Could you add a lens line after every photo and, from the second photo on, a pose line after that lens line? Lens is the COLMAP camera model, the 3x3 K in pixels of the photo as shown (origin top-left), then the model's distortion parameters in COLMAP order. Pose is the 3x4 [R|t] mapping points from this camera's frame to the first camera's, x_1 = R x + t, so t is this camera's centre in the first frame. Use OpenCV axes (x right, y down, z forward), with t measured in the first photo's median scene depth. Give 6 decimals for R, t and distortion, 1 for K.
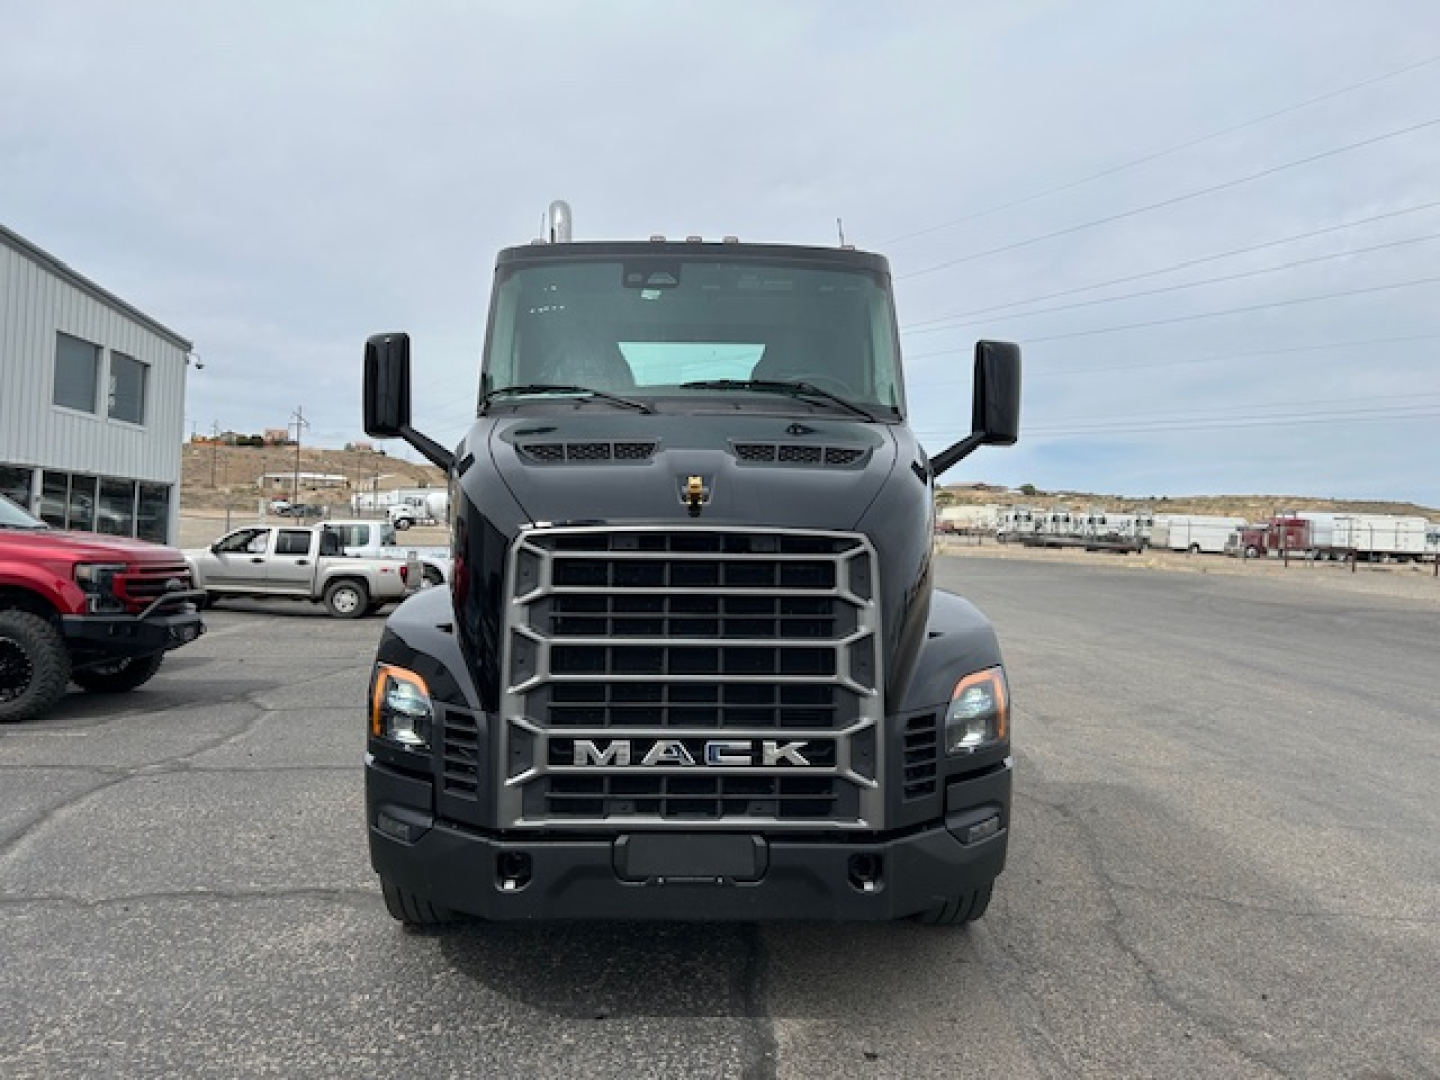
lens RADIAL K [[1180.4, 0, 720.0], [0, 1180.4, 540.0], [0, 0, 1]] dist [0.004291, -0.007616]
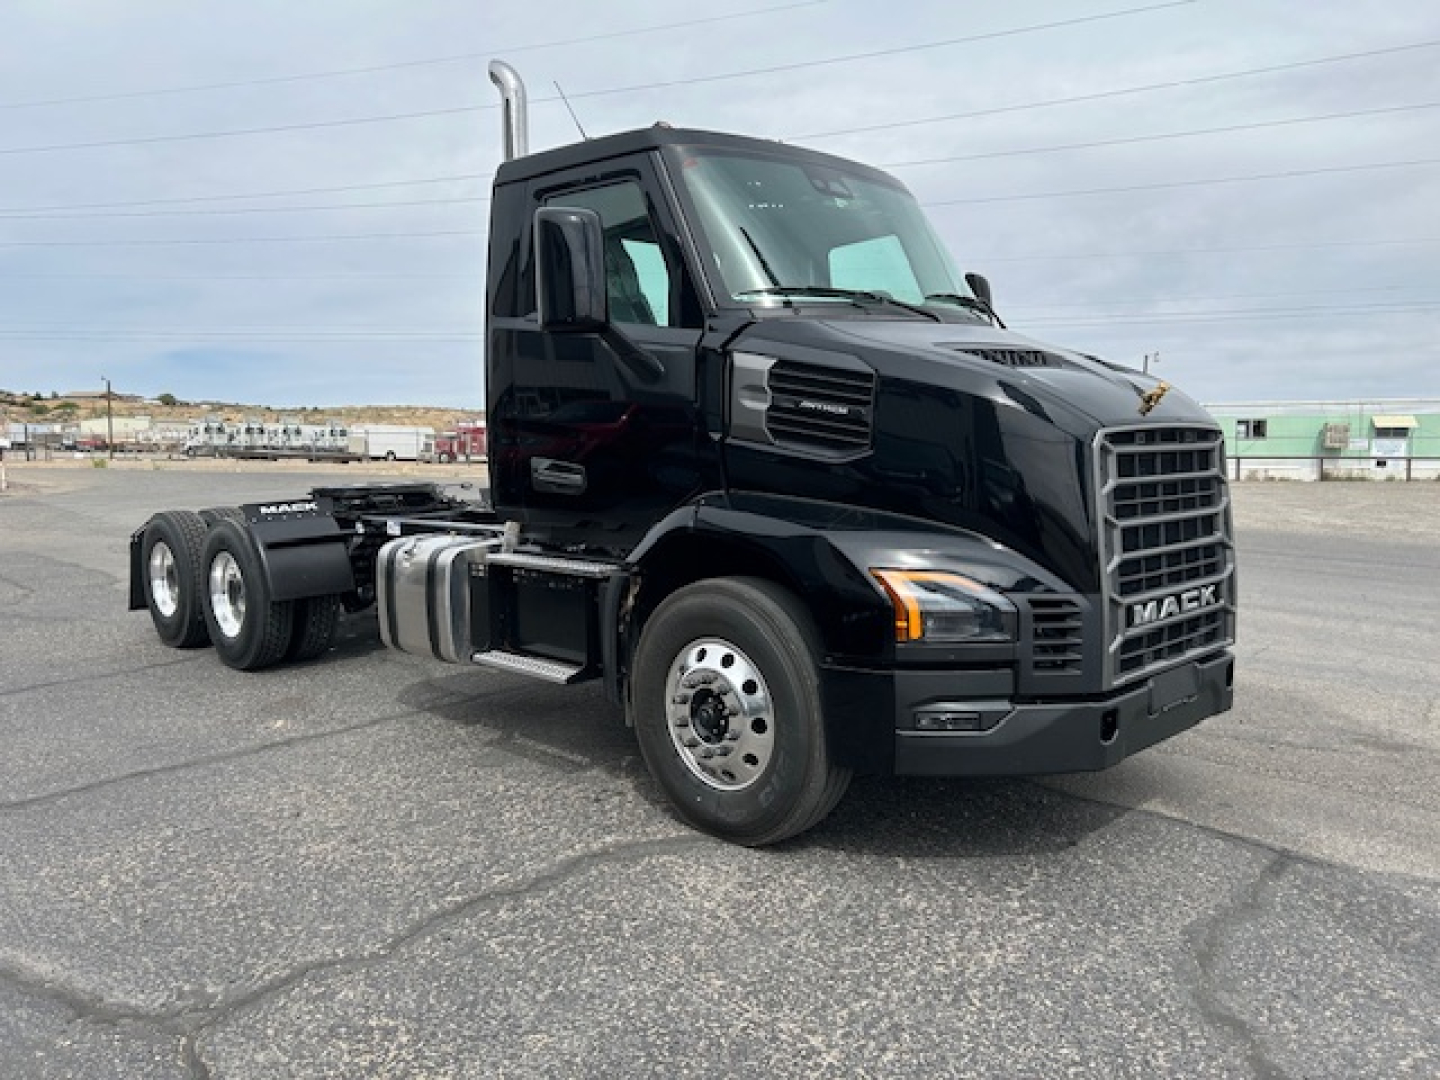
lens RADIAL K [[1180.4, 0, 720.0], [0, 1180.4, 540.0], [0, 0, 1]] dist [0.004291, -0.007616]
pose [[0.689816, -0.082471, 0.719272, -1.221272], [0.028645, 0.995822, 0.086708, -0.011699], [-0.723418, -0.039209, 0.689296, 0.470081]]
